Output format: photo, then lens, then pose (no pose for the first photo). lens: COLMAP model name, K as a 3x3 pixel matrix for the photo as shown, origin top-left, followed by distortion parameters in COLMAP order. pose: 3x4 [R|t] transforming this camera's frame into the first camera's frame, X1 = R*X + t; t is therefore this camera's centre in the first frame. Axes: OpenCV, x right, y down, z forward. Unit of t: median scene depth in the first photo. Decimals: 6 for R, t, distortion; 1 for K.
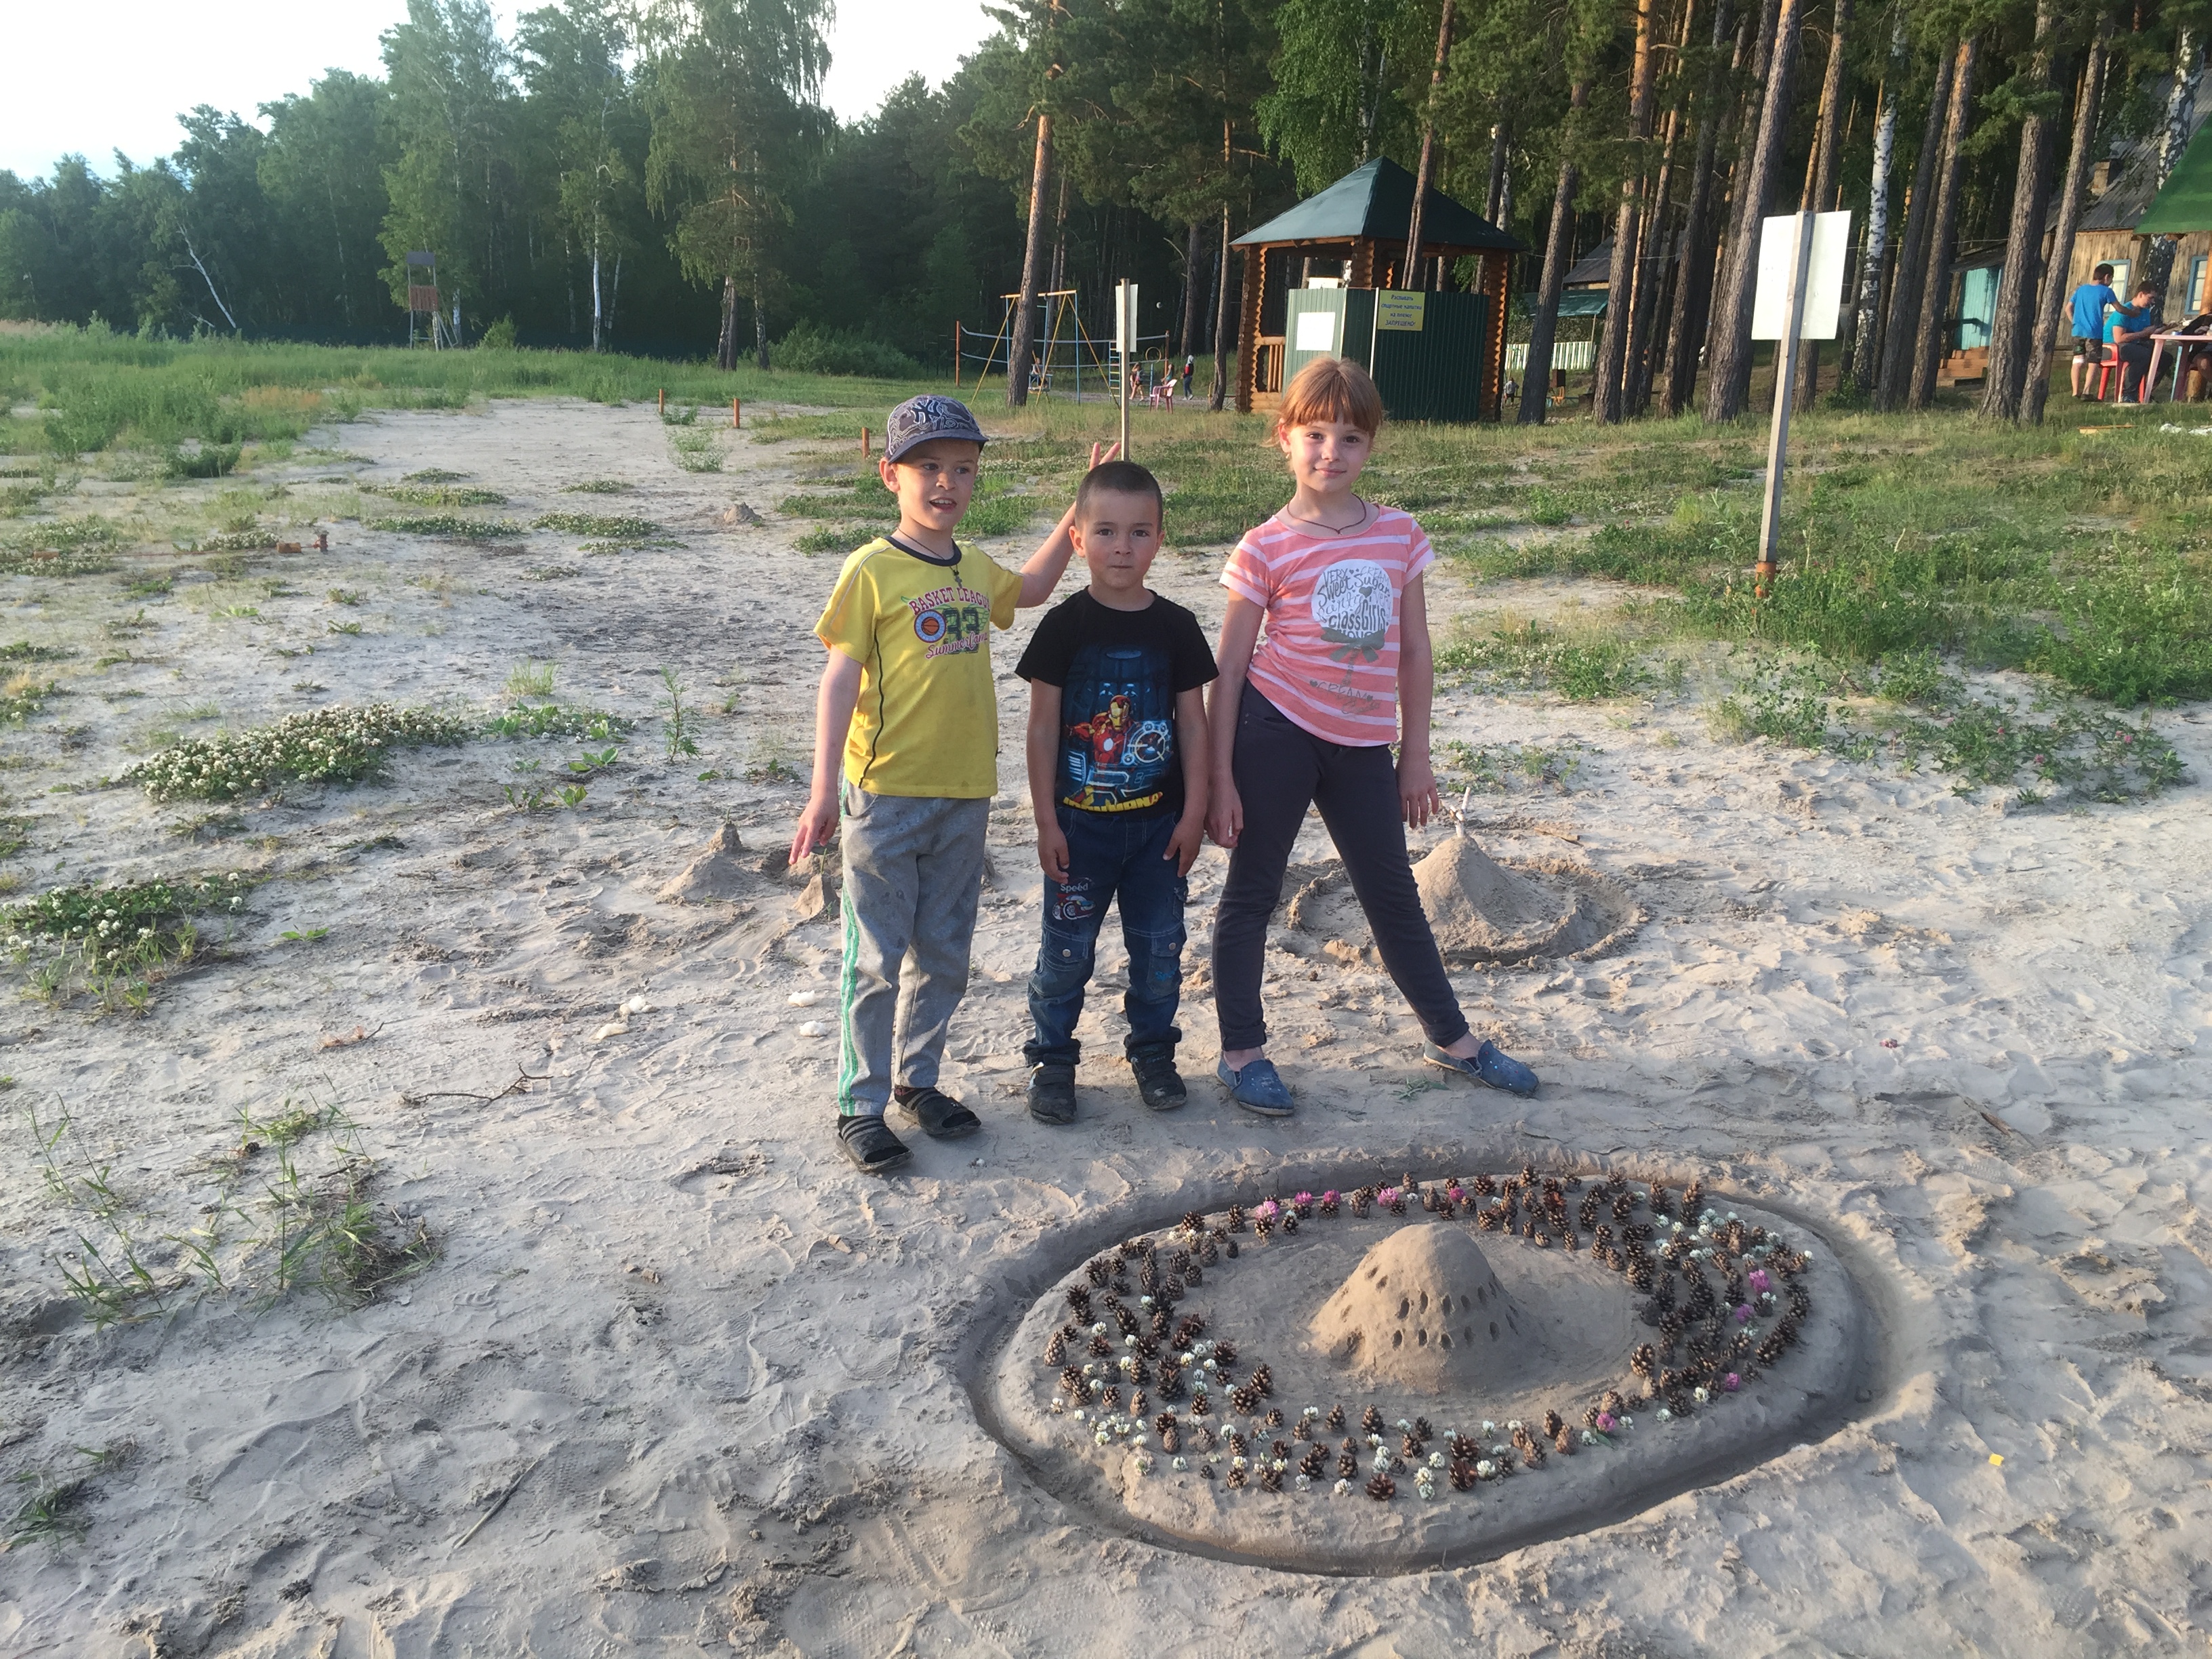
lens RADIAL K [[1885.7, 0, 1105.8], [0, 1885.7, 840.6], [0, 0, 1]] dist [0.091437, -0.117604]
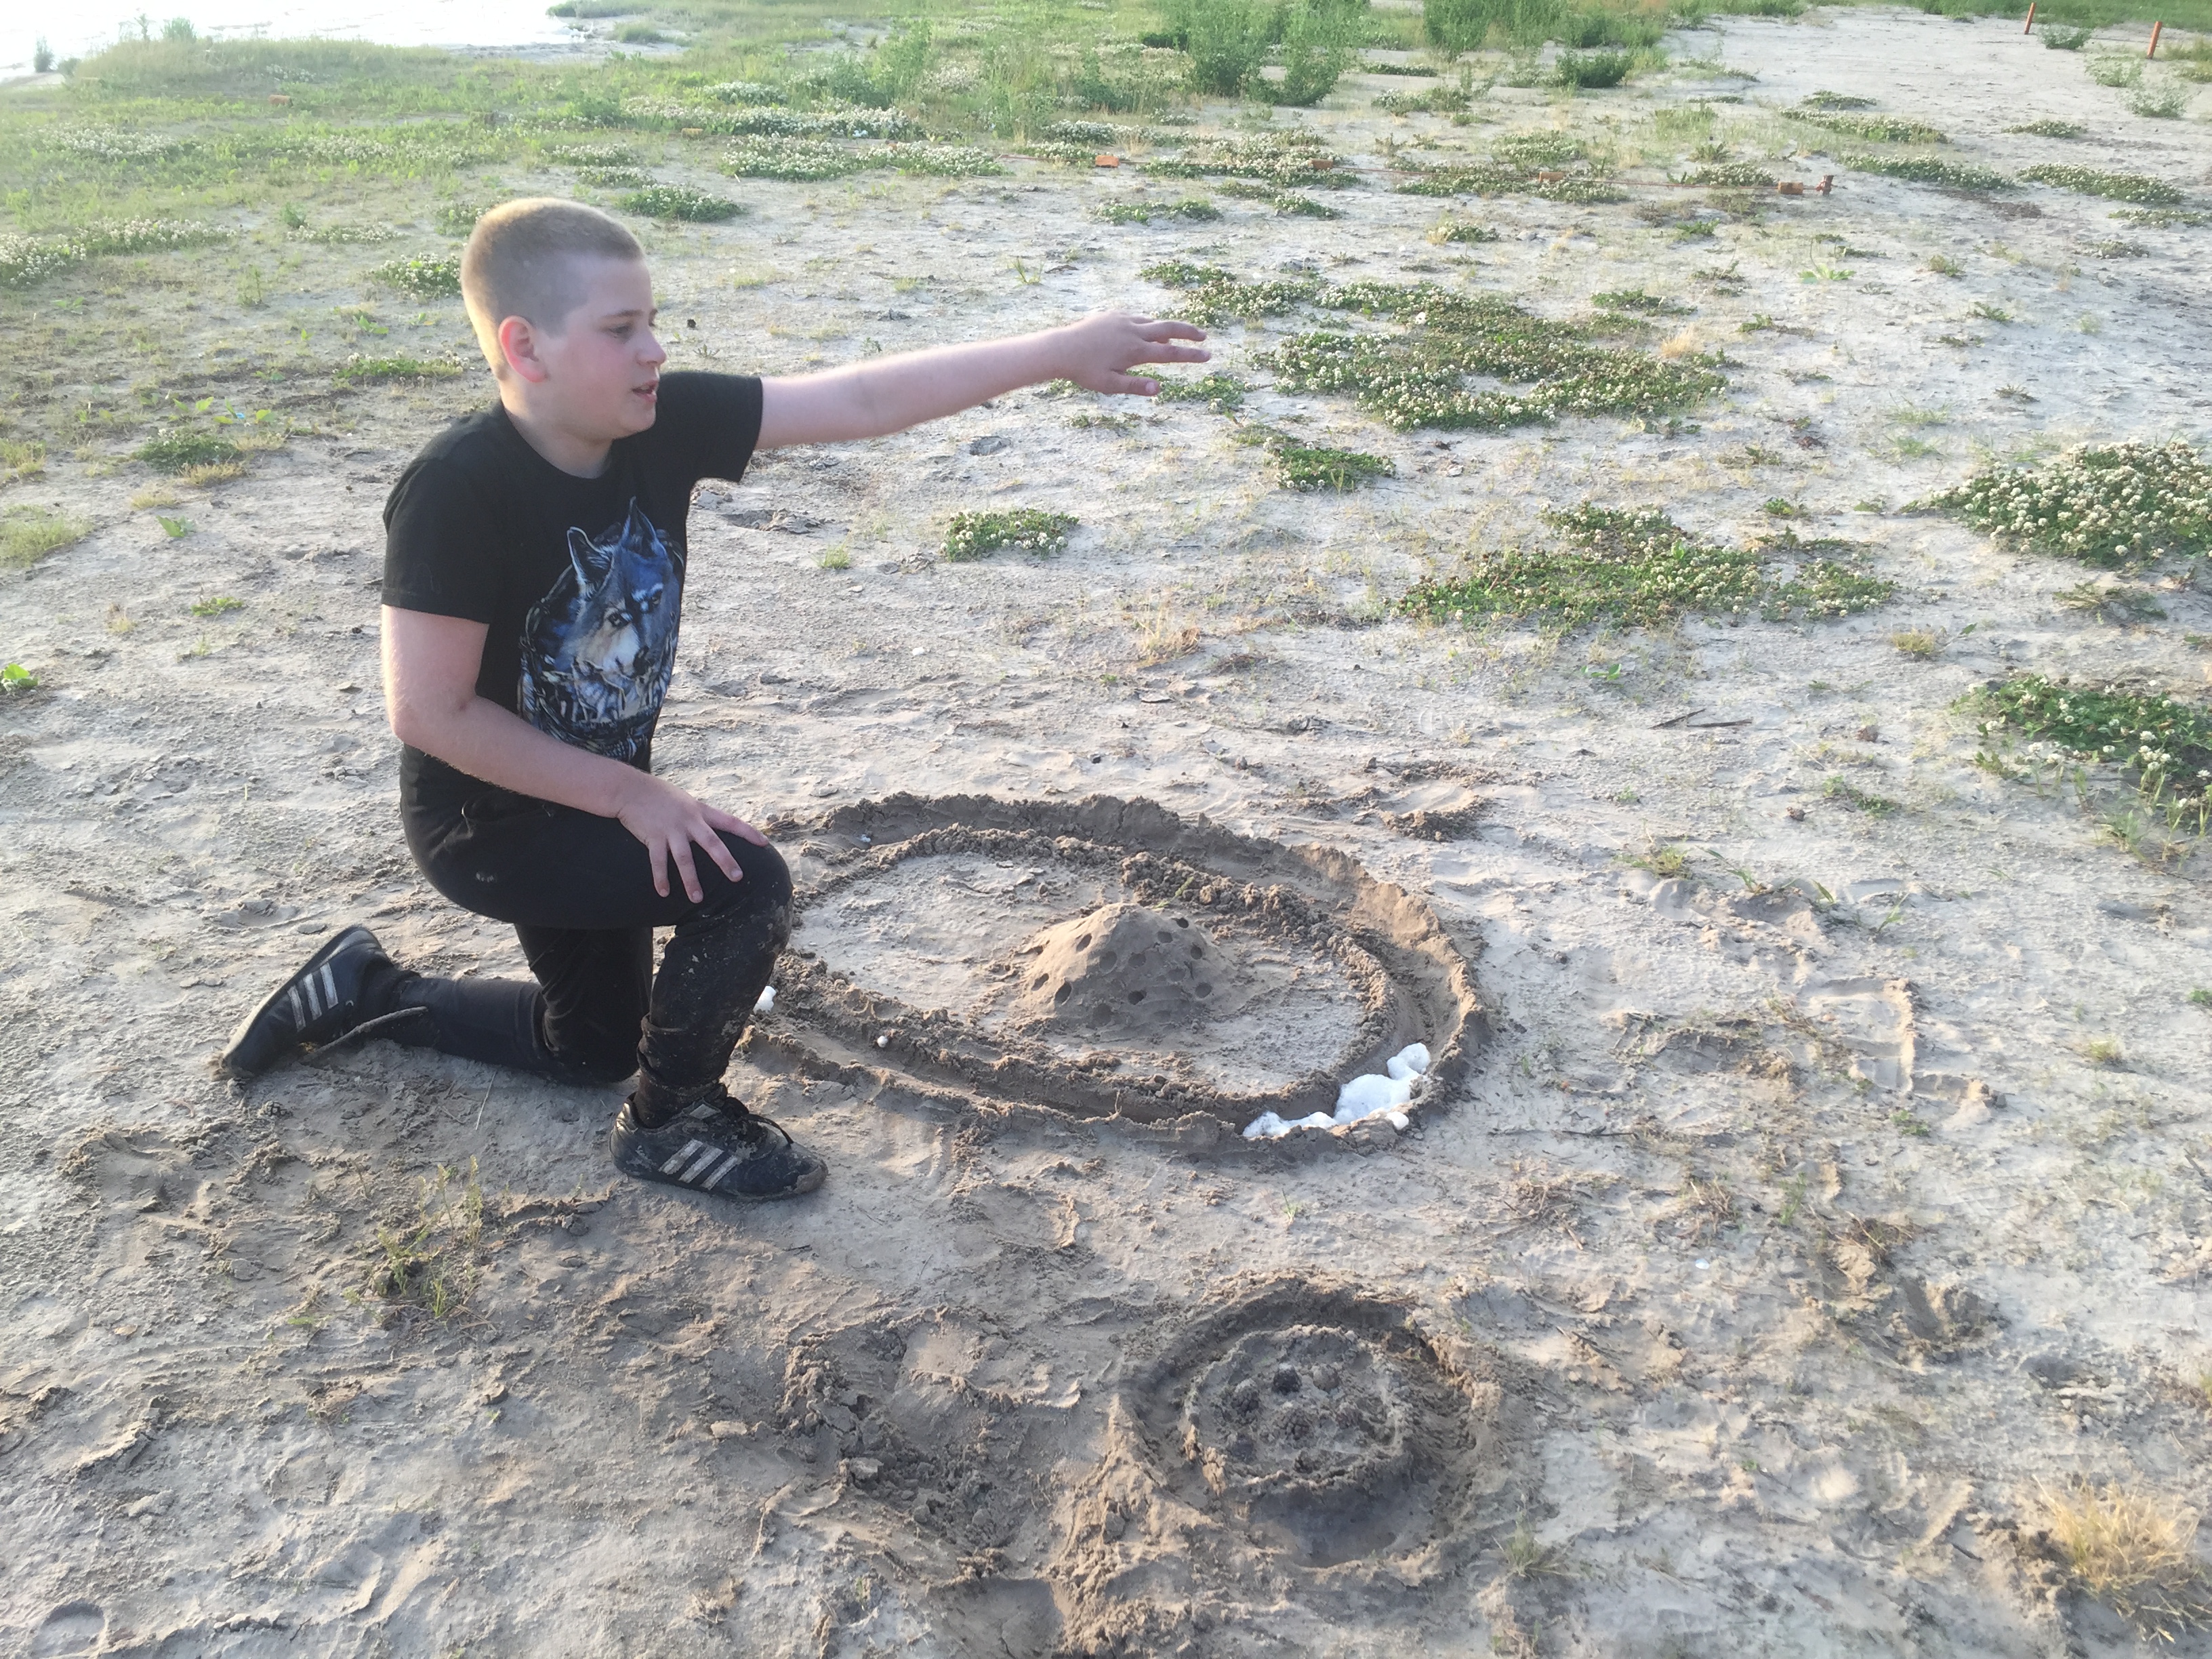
lens RADIAL K [[1885.7, 0, 1105.8], [0, 1885.7, 840.6], [0, 0, 1]] dist [0.091437, -0.117604]
pose [[0.830973, 0.266085, -0.488552, -0.177974], [-0.171398, 0.957931, 0.230198, -0.011042], [0.529251, -0.107551, 0.841621, 0.035940]]
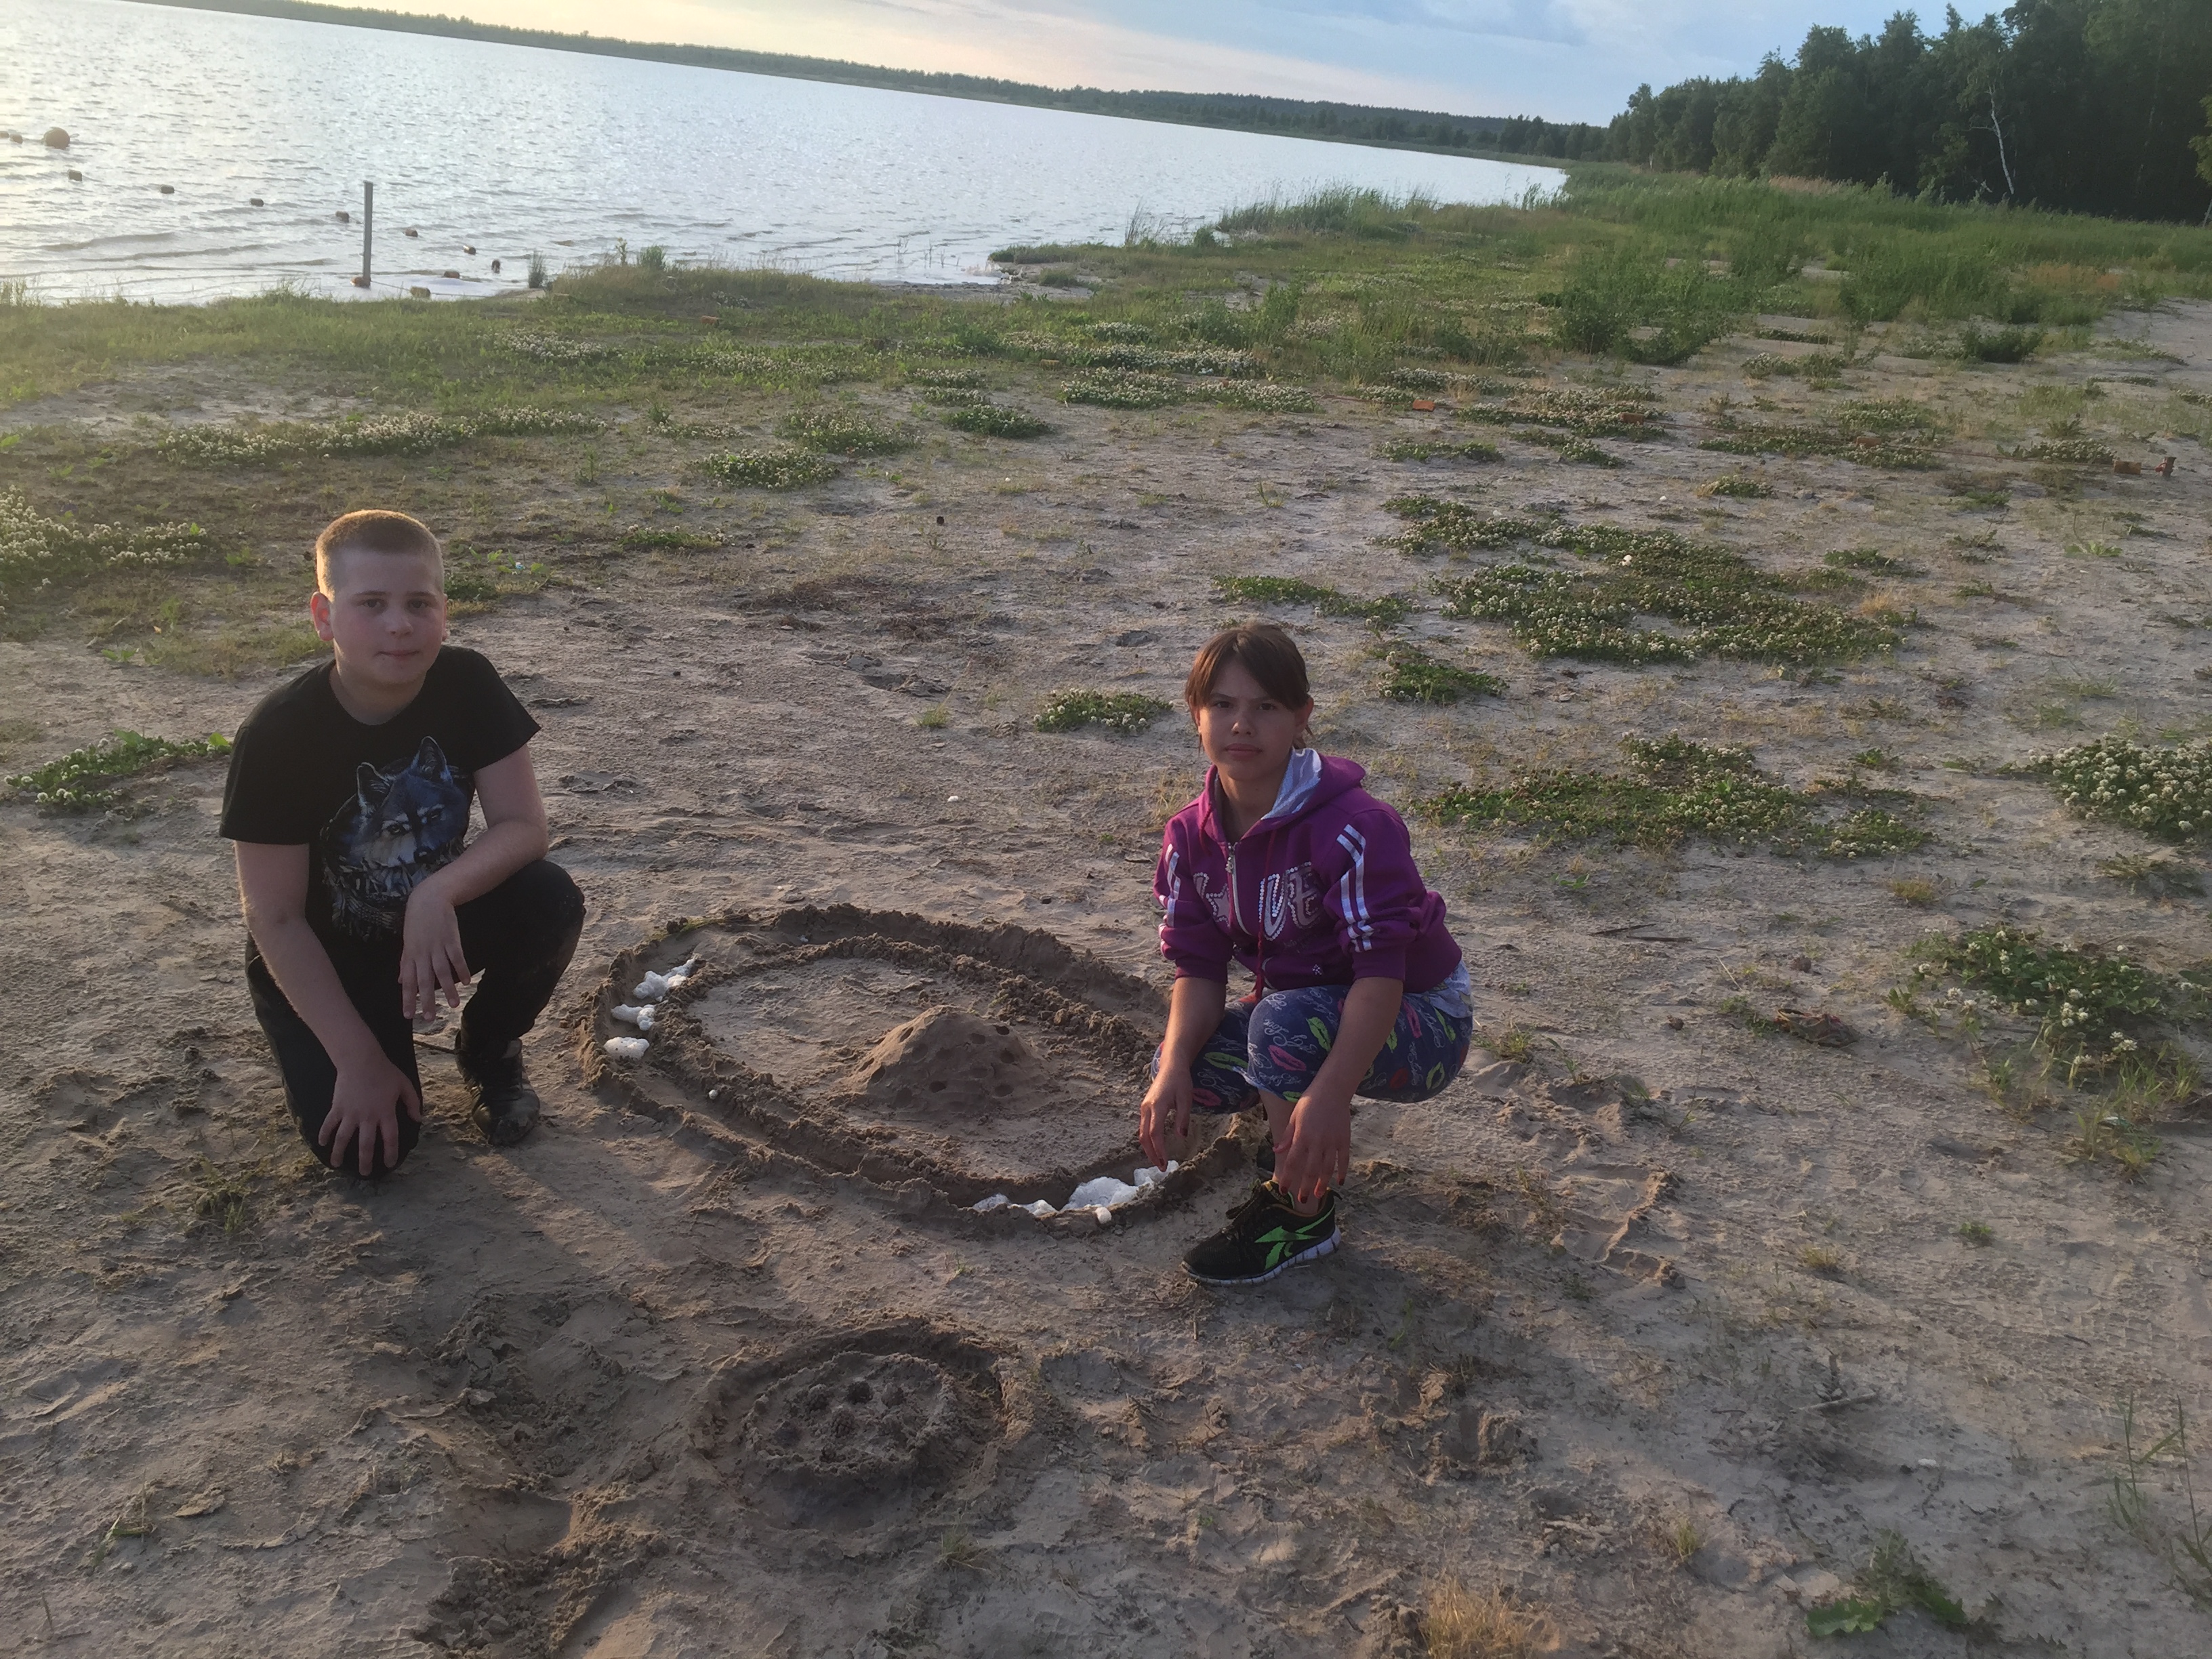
lens RADIAL K [[1885.7, 0, 1105.8], [0, 1885.7, 840.6], [0, 0, 1]] dist [0.091437, -0.117604]
pose [[0.675817, 0.284689, -0.679870, -0.100811], [-0.240059, 0.957119, 0.162157, -0.020394], [0.696881, 0.053620, 0.715180, 0.057440]]
